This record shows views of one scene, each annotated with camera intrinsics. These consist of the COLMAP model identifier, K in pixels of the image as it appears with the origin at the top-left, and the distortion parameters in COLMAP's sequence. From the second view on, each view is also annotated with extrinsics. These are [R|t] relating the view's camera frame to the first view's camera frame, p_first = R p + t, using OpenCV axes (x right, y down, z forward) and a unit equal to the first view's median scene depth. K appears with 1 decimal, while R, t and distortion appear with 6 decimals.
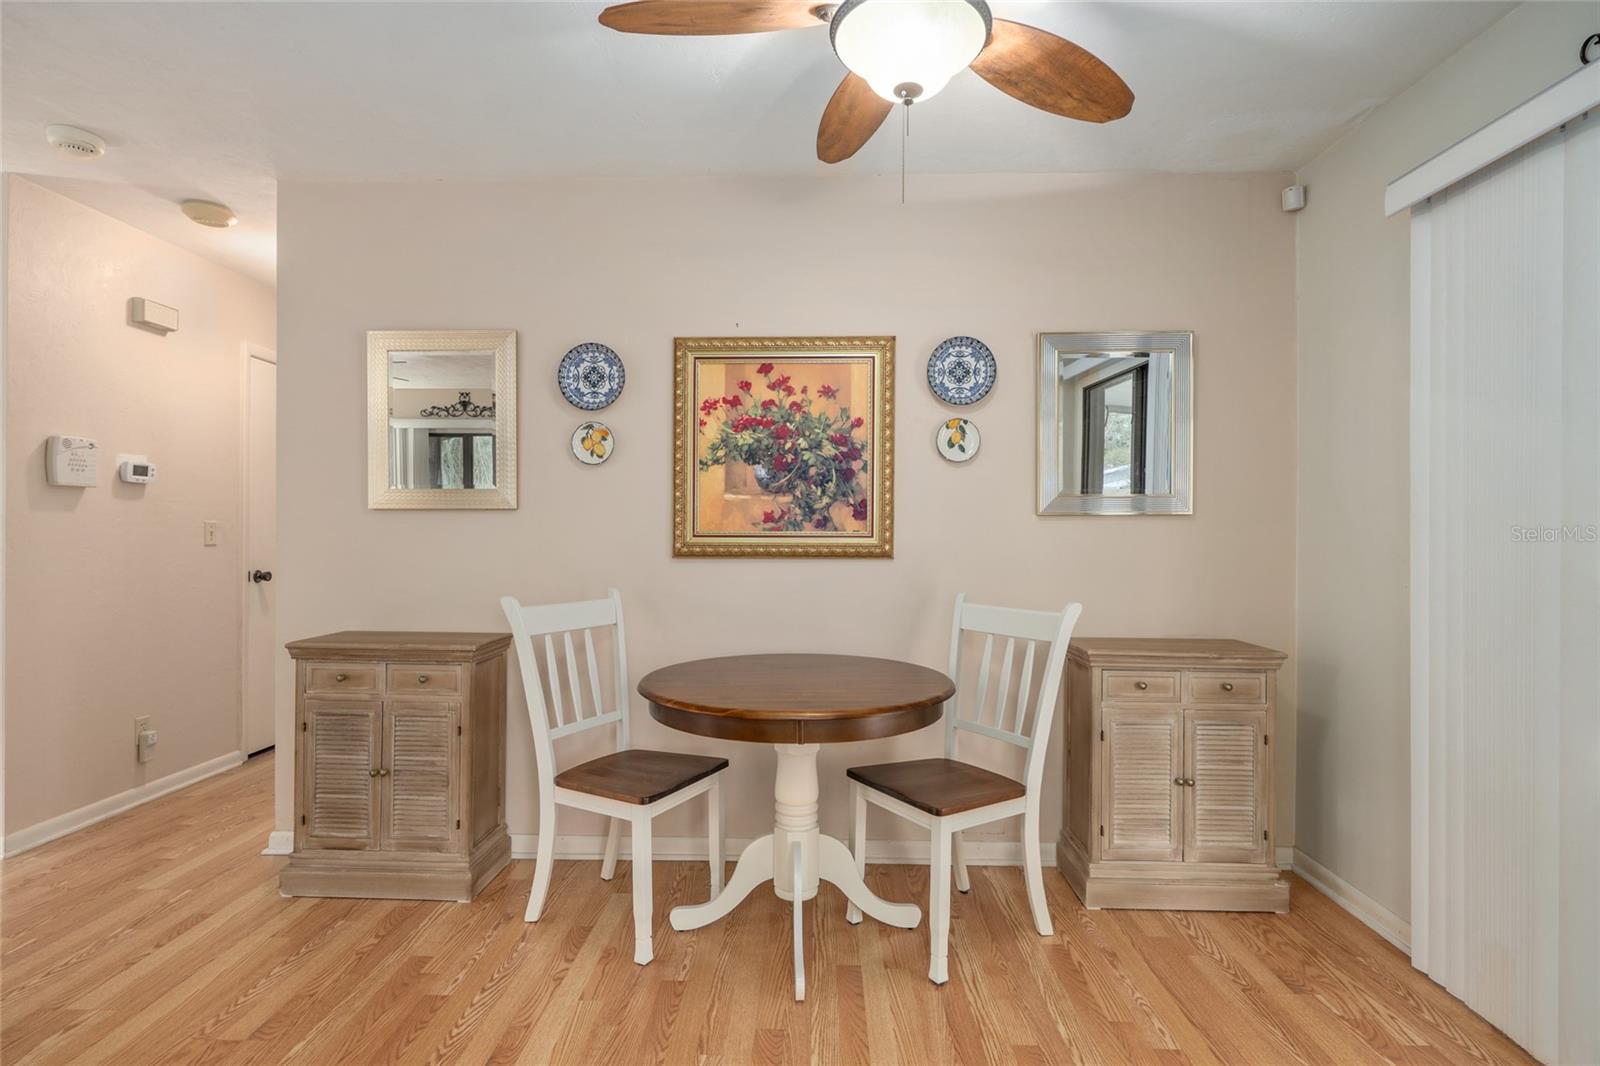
lens RADIAL K [[727.4, 0, 800.0], [0, 727.4, 533.0], [0, 0, 1]] dist [-0.000435, -0.000031]
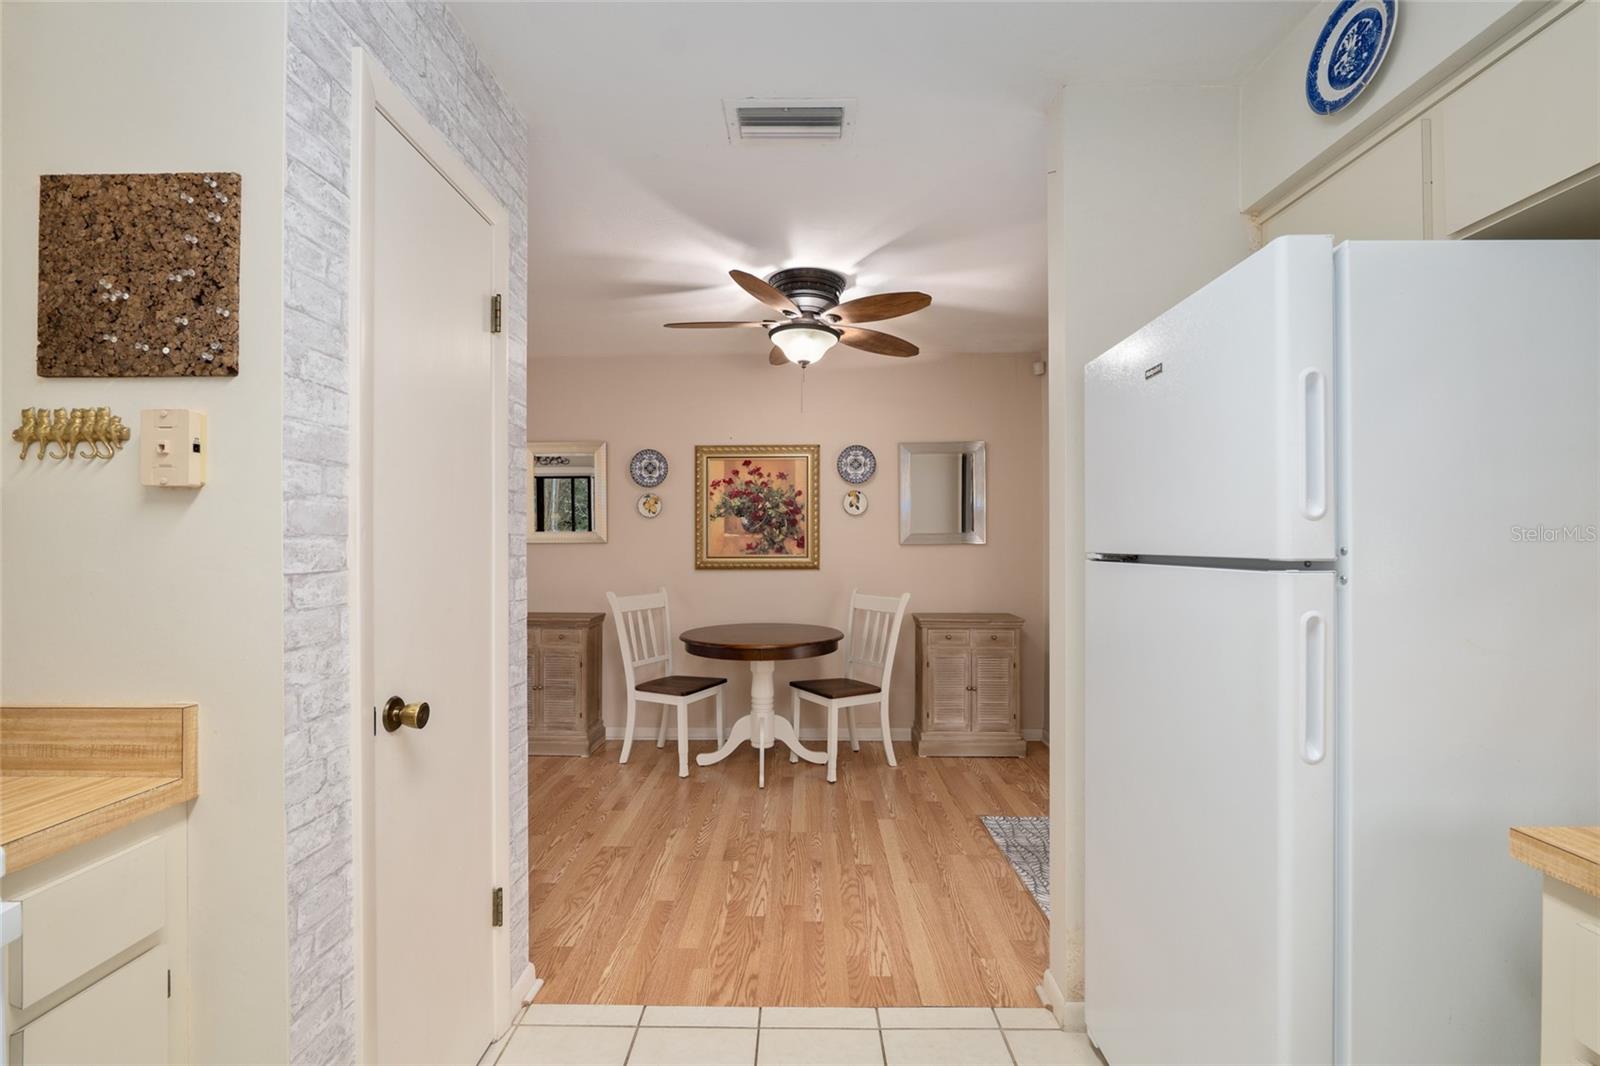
lens RADIAL K [[643.3, 0, 800.5], [0, 643.3, 539.8], [0, 0, 1]] dist [-0.000369, -0.000007]
pose [[0.999955, -0.006416, 0.007031, 0.073178], [0.006438, 0.999974, -0.003188, -0.033683], [-0.007010, 0.003233, 0.999970, -0.588297]]
